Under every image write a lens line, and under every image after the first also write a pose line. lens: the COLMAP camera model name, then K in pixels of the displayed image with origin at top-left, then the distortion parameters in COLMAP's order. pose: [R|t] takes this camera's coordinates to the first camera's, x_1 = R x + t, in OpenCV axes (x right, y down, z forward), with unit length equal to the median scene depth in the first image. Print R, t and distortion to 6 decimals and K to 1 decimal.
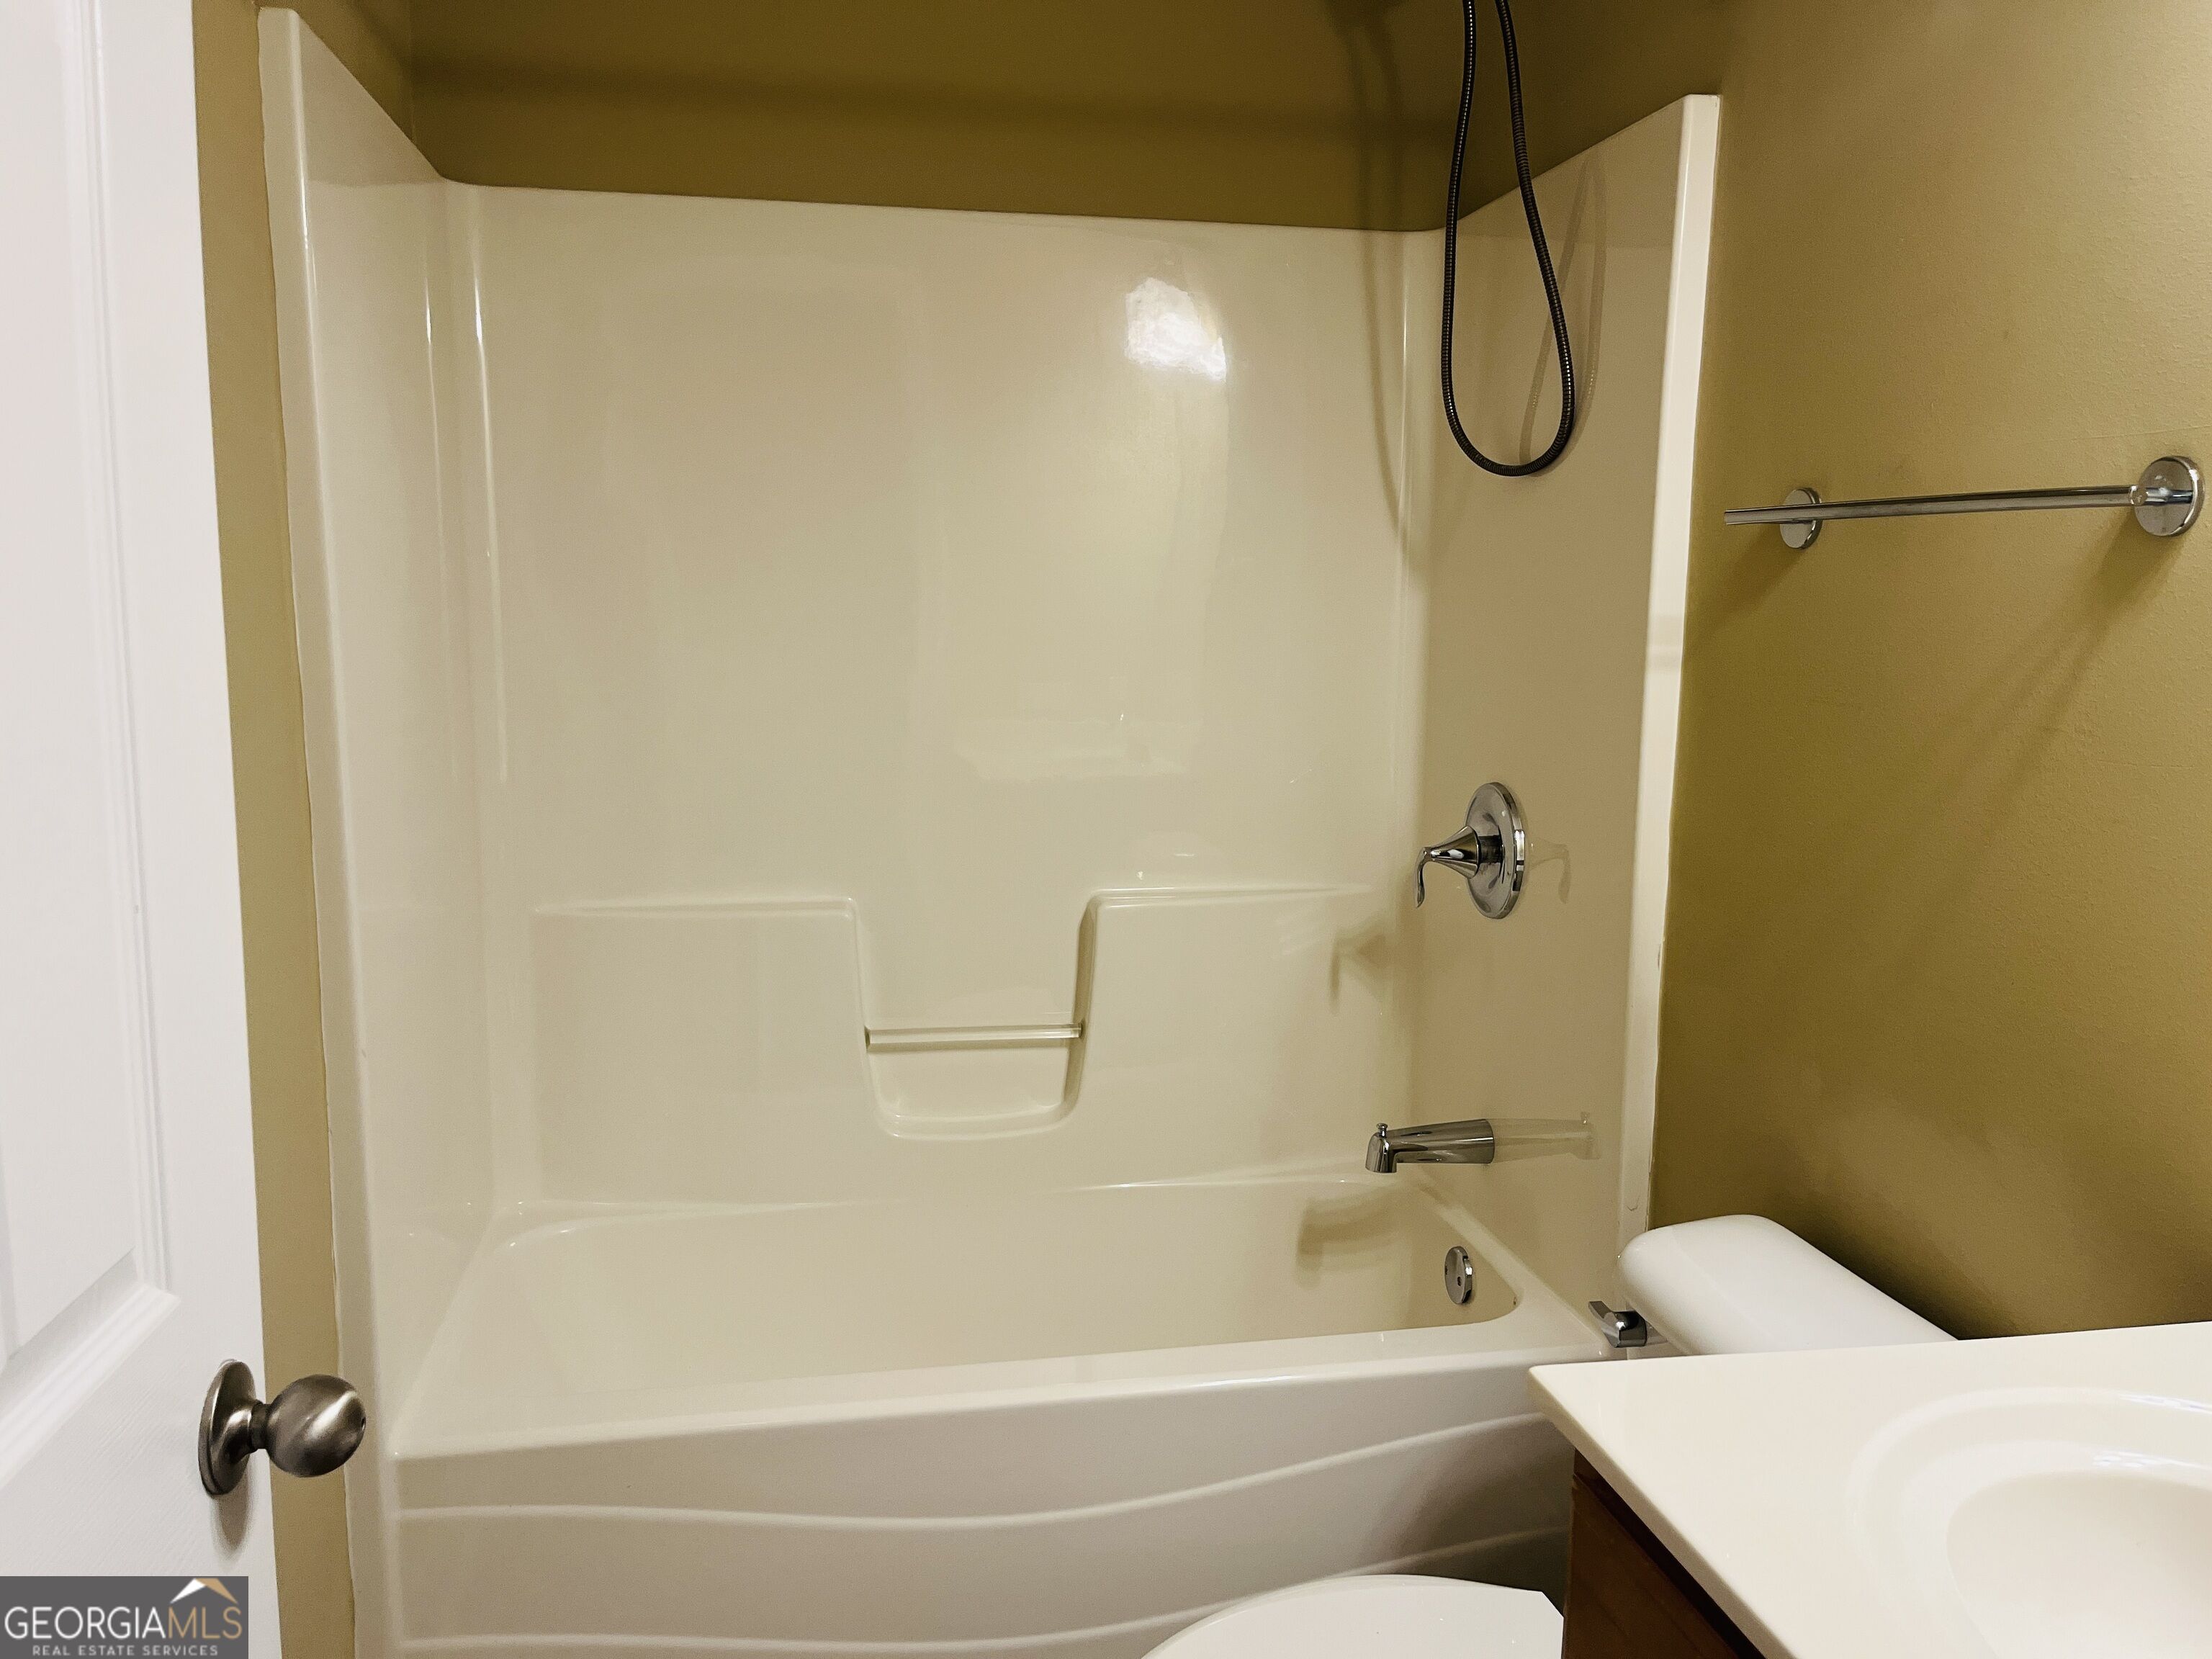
lens RADIAL K [[1676.1, 0, 1107.1], [0, 1676.1, 842.3], [0, 0, 1]] dist [0.079742, -0.101641]
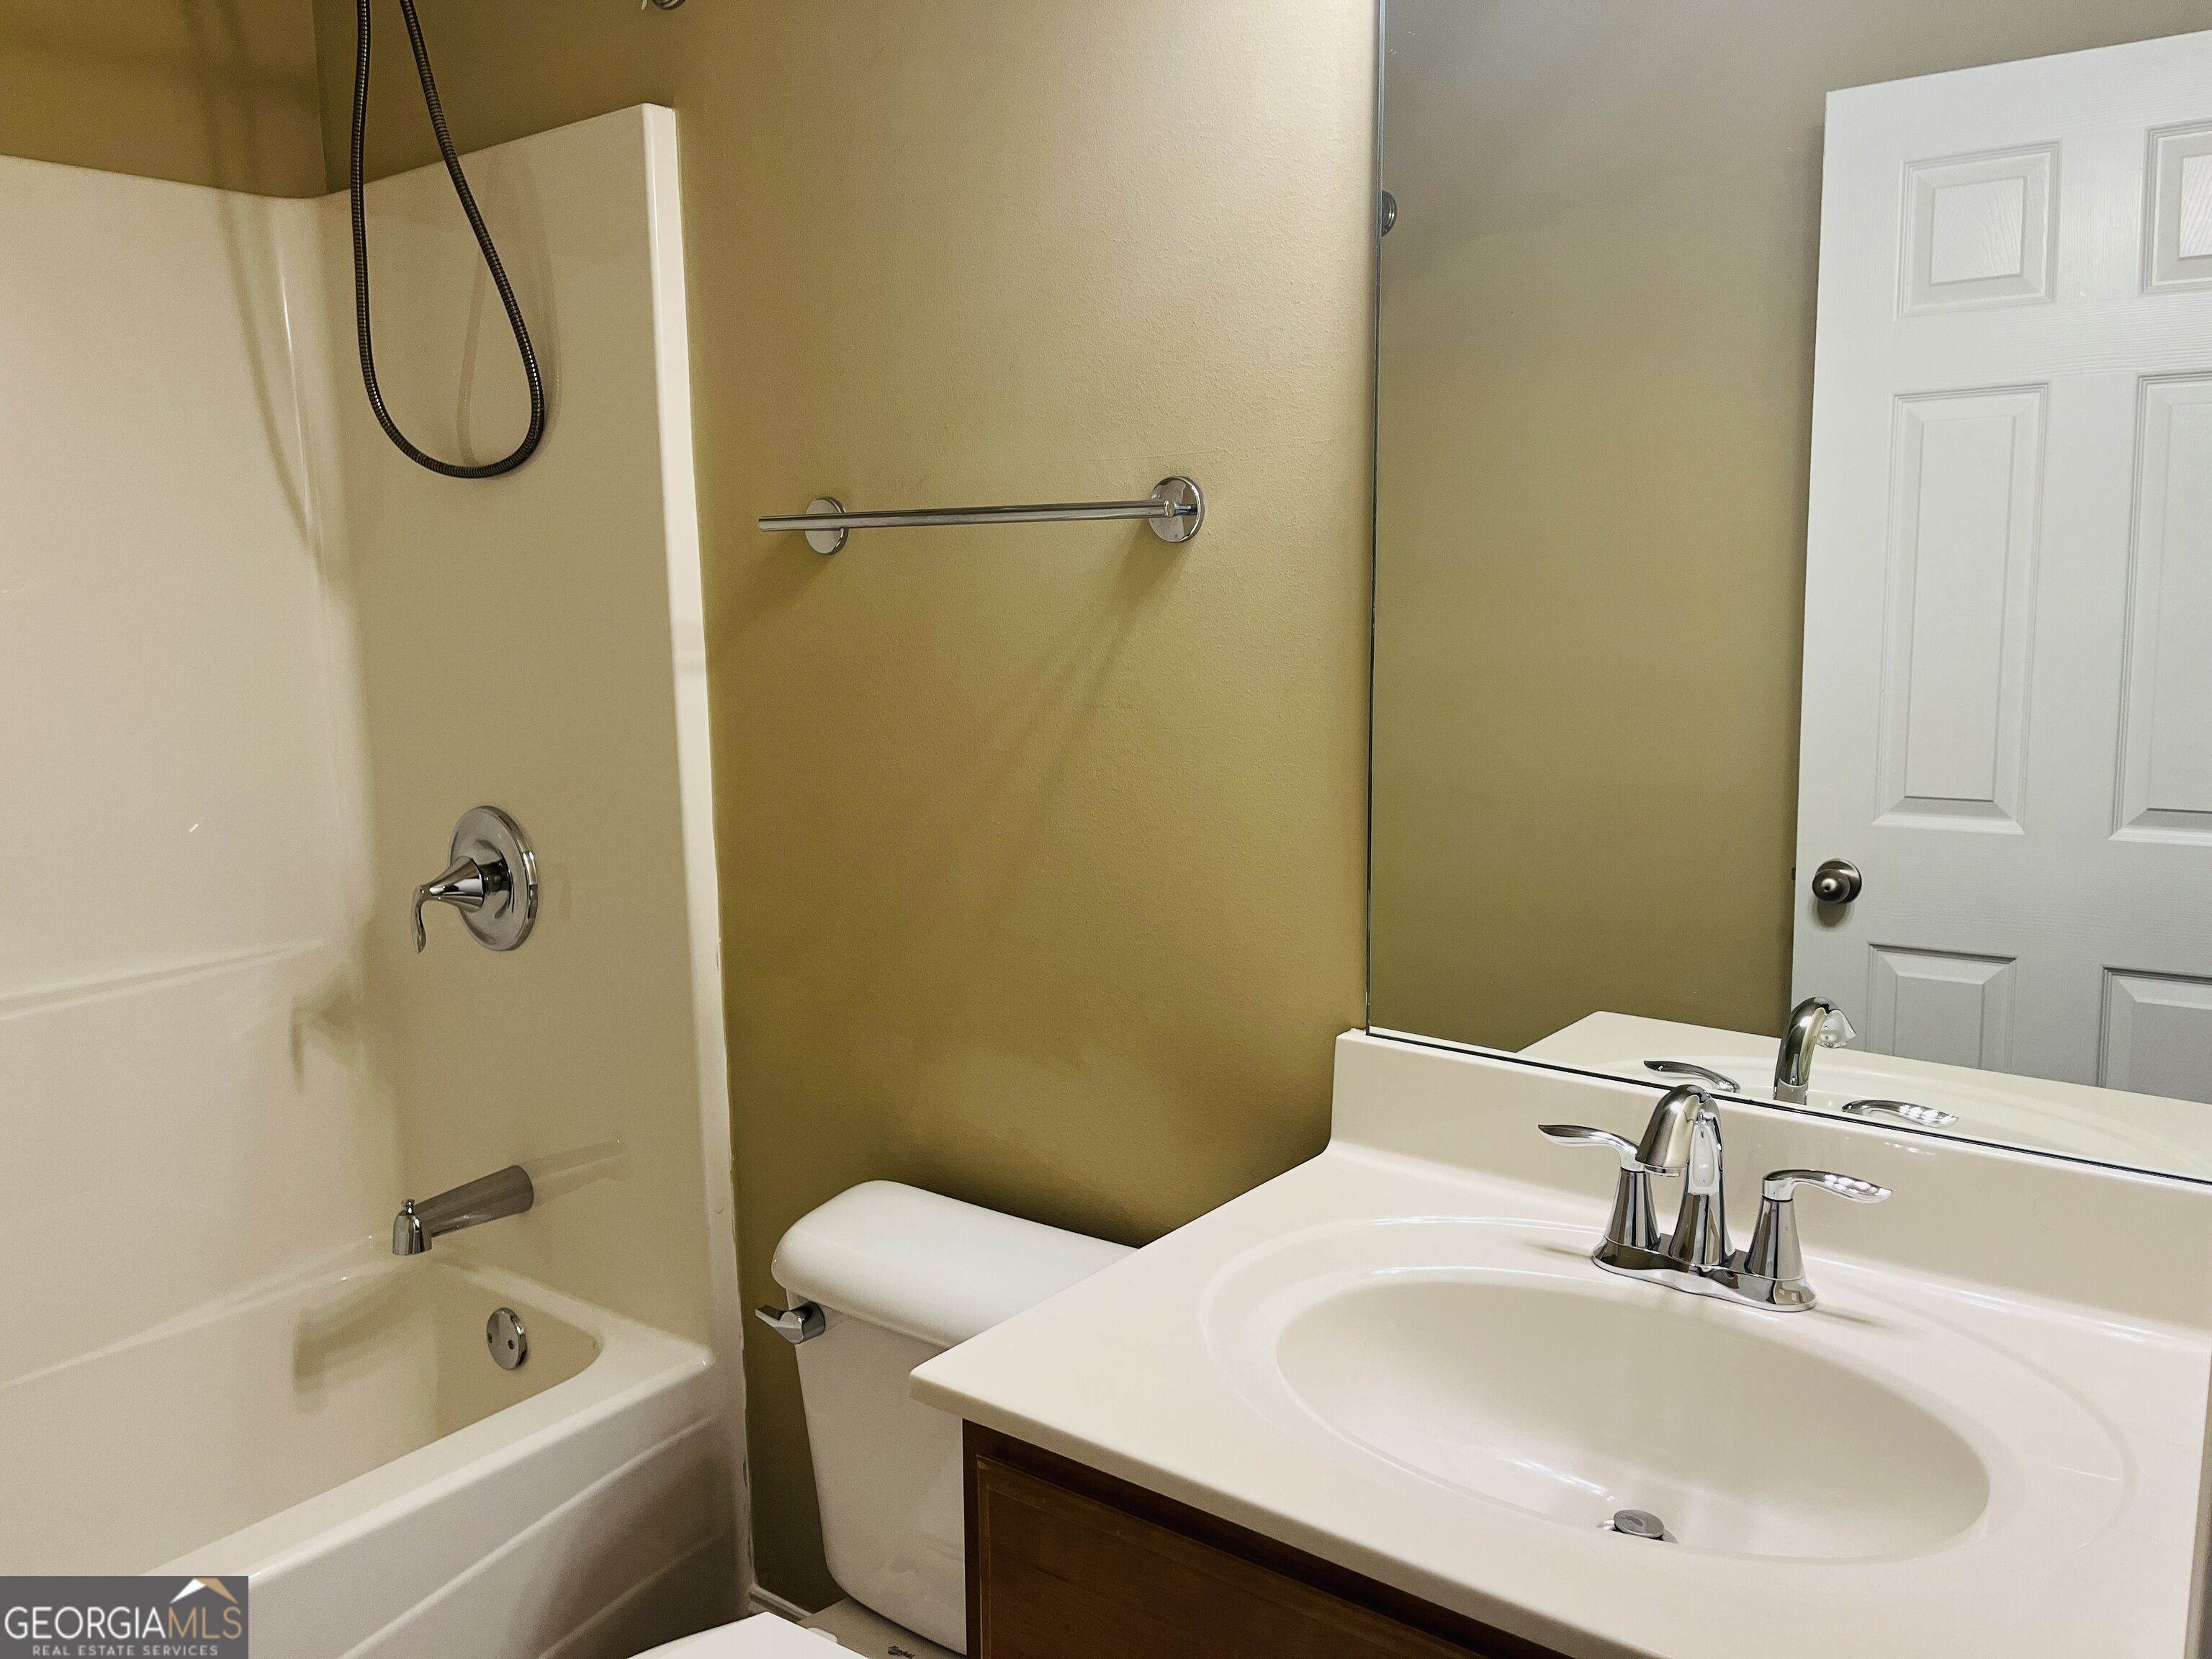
lens RADIAL K [[1676.1, 0, 1104.7], [0, 1676.1, 842.7], [0, 0, 1]] dist [0.079742, -0.101641]
pose [[0.740342, -0.121030, 0.661245, -0.137494], [0.124711, 0.991312, 0.041814, -0.012004], [-0.660561, 0.051508, 0.749004, 0.075618]]
